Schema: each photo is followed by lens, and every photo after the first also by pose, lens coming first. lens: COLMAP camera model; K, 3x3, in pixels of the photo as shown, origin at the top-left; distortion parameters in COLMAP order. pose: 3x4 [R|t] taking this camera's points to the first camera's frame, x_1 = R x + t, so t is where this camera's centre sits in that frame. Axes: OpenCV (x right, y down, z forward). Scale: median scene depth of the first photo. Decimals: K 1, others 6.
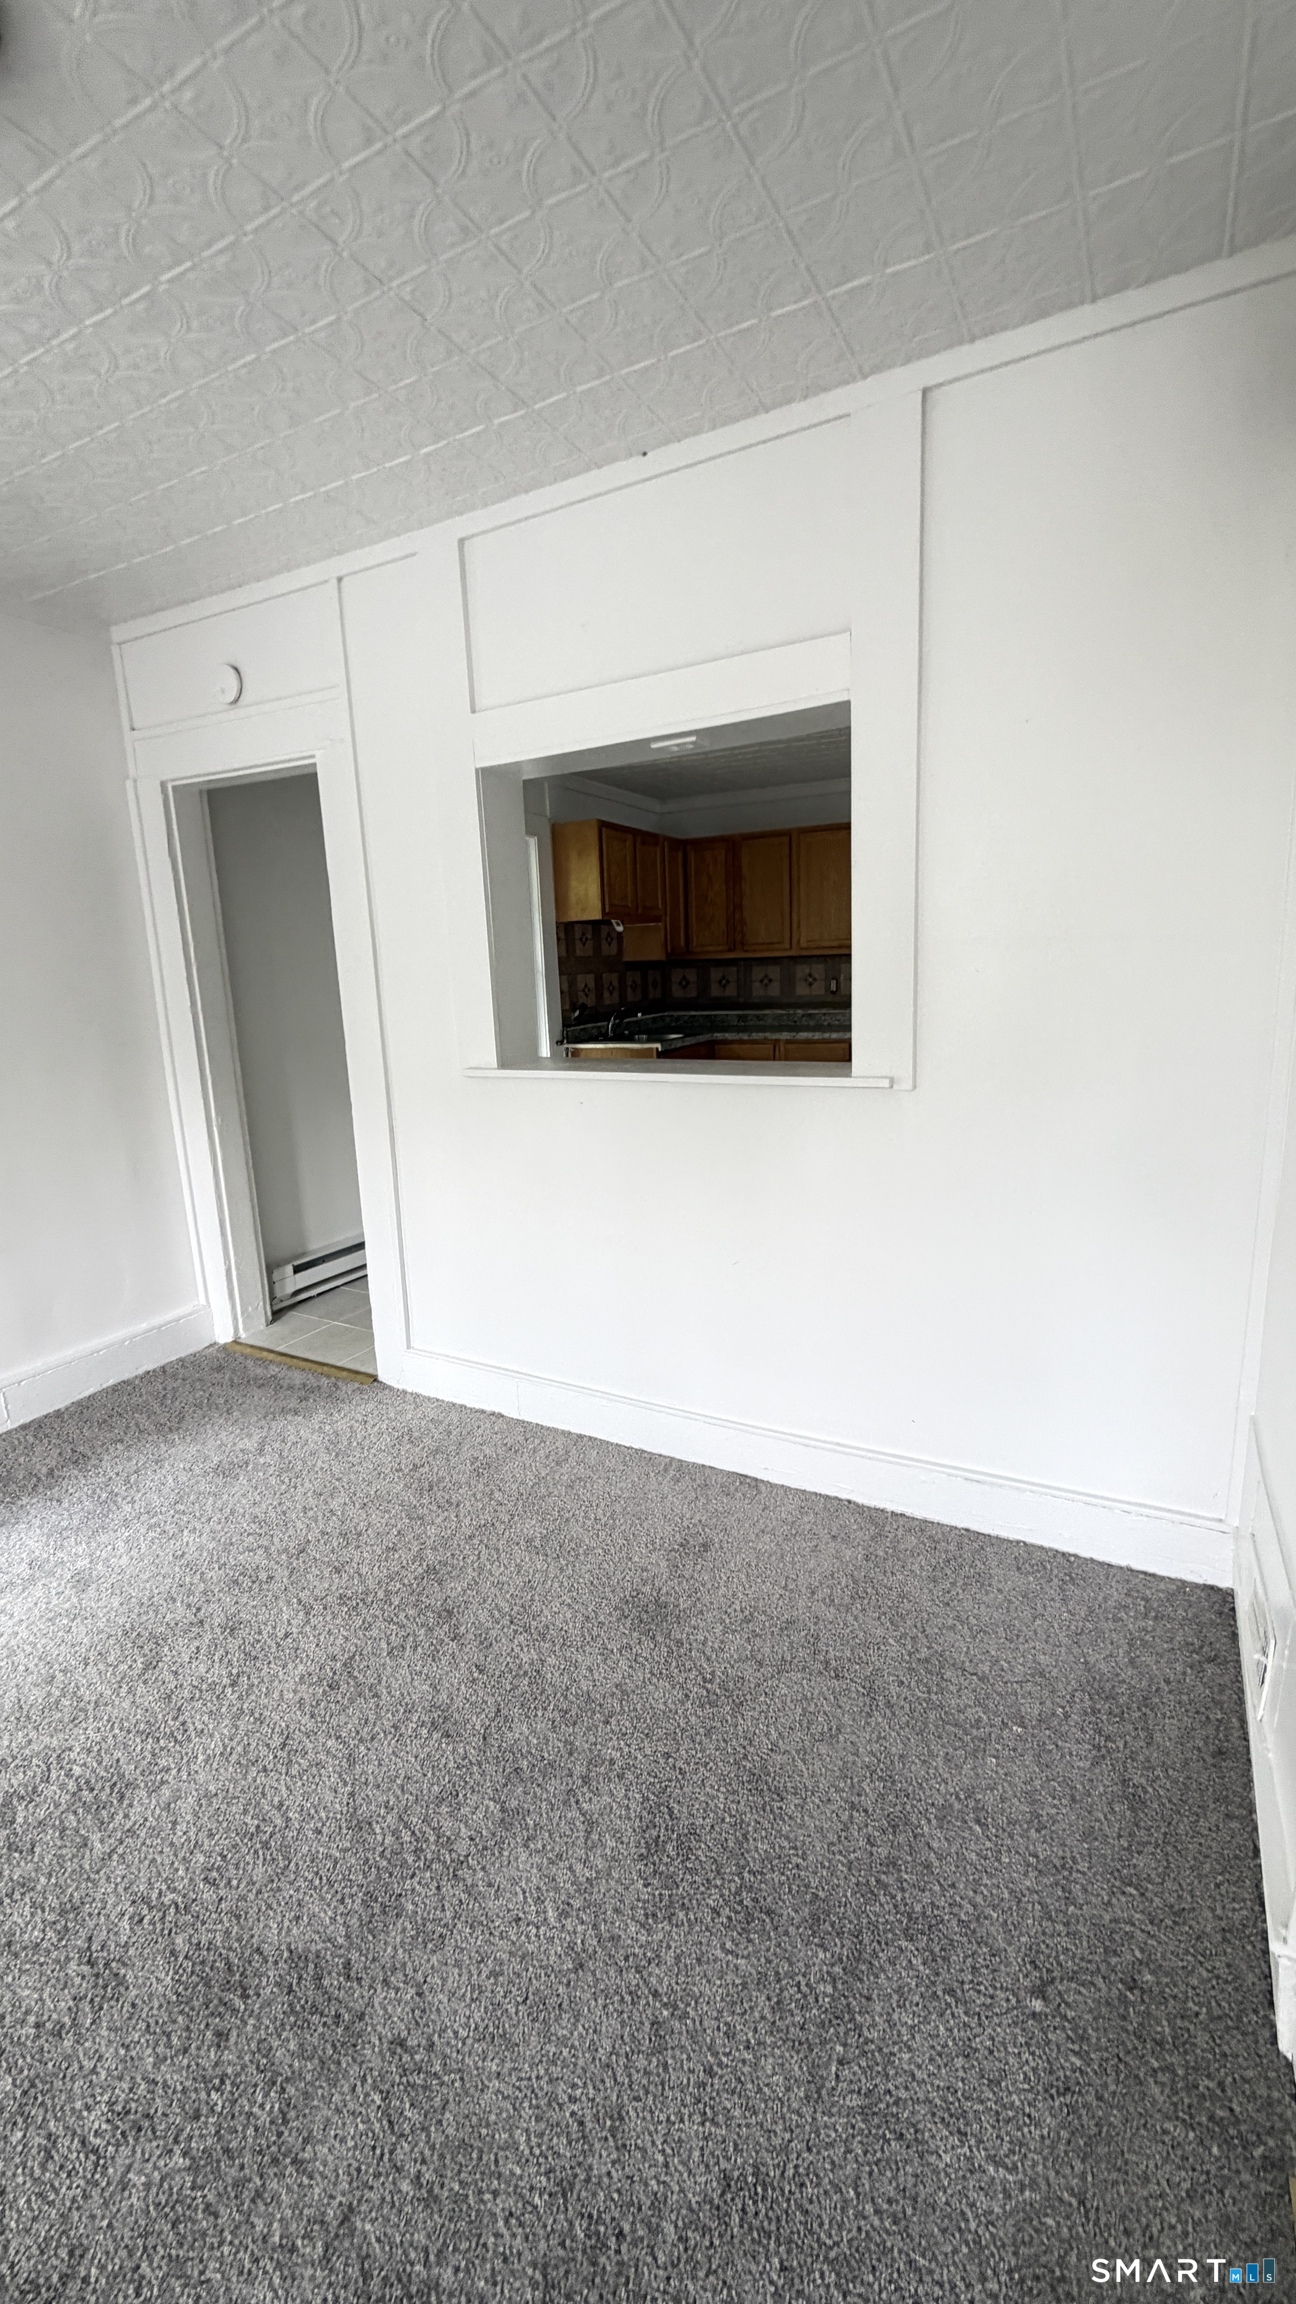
lens RADIAL K [[919.5, 0, 644.7], [0, 919.5, 1154.7], [0, 0, 1]] dist [-0.000501, -0.000167]
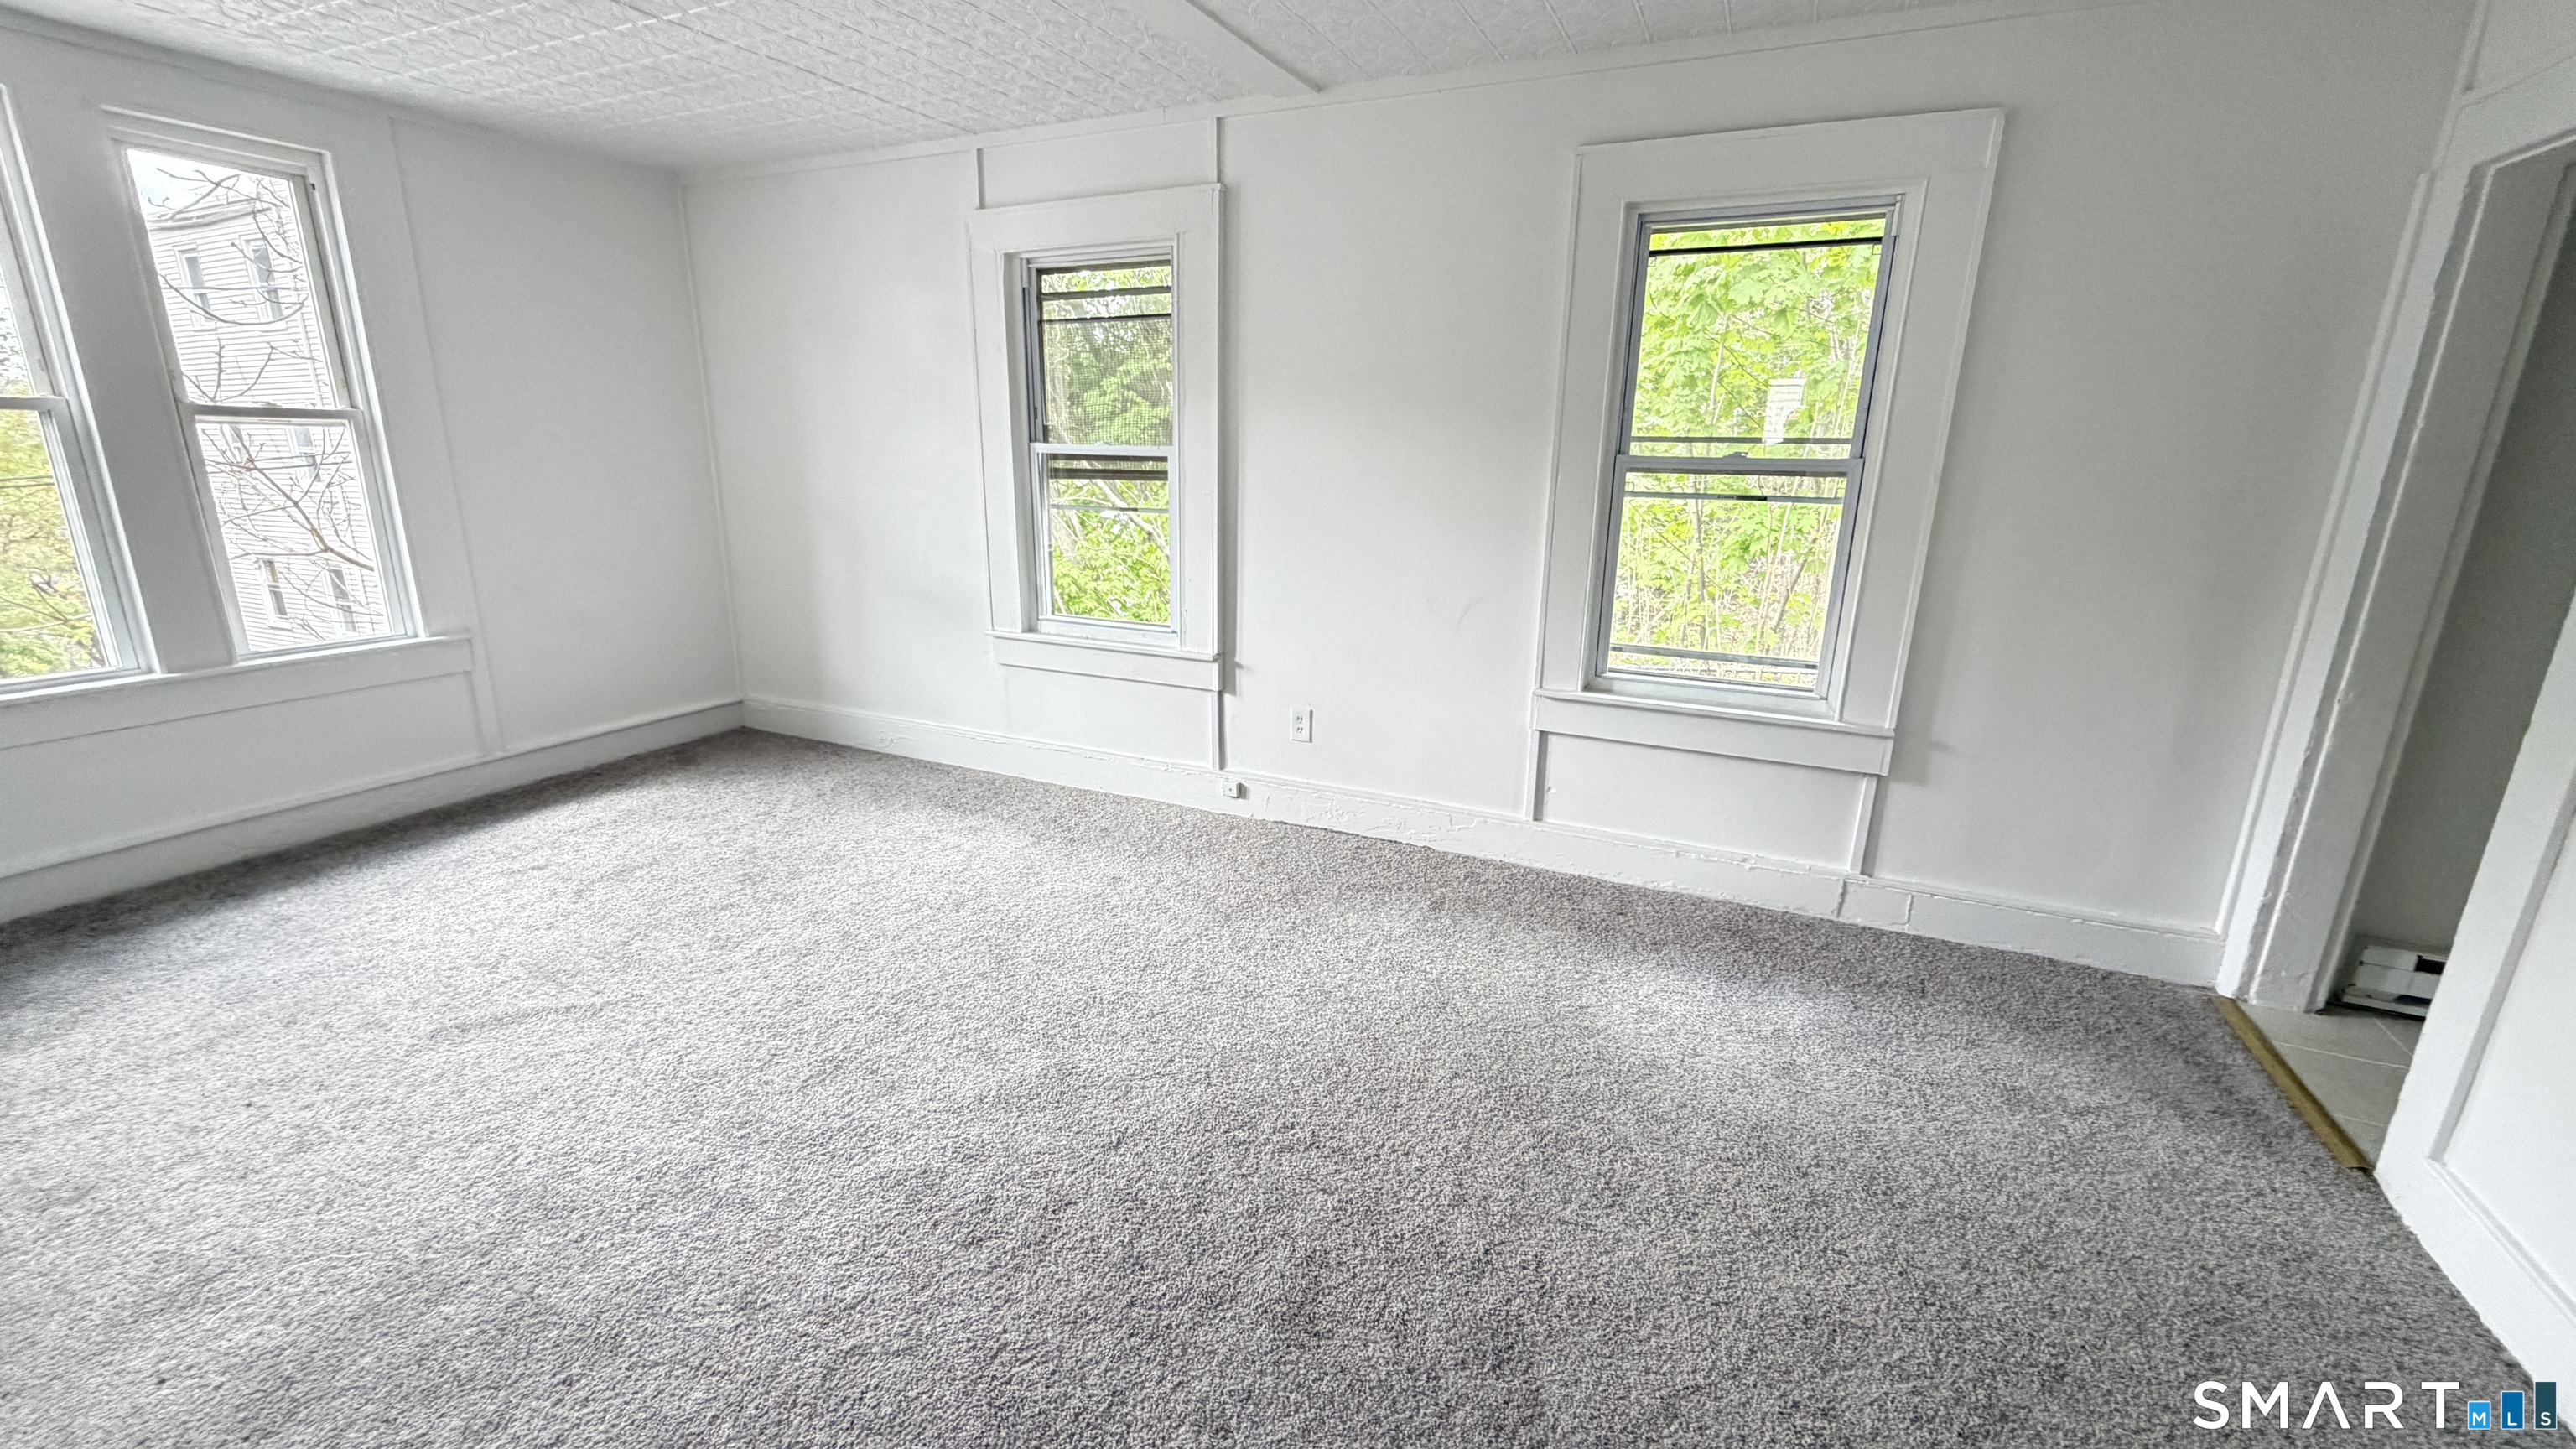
lens RADIAL K [[1028.1, 0, 1280.5], [0, 1028.1, 722.6], [0, 0, 1]] dist [-0.000501, -0.000167]
pose [[0.047279, 0.290717, -0.955640, 0.254646], [-0.218813, 0.936488, 0.274065, -0.062904], [0.974621, 0.196149, 0.107889, 0.206077]]
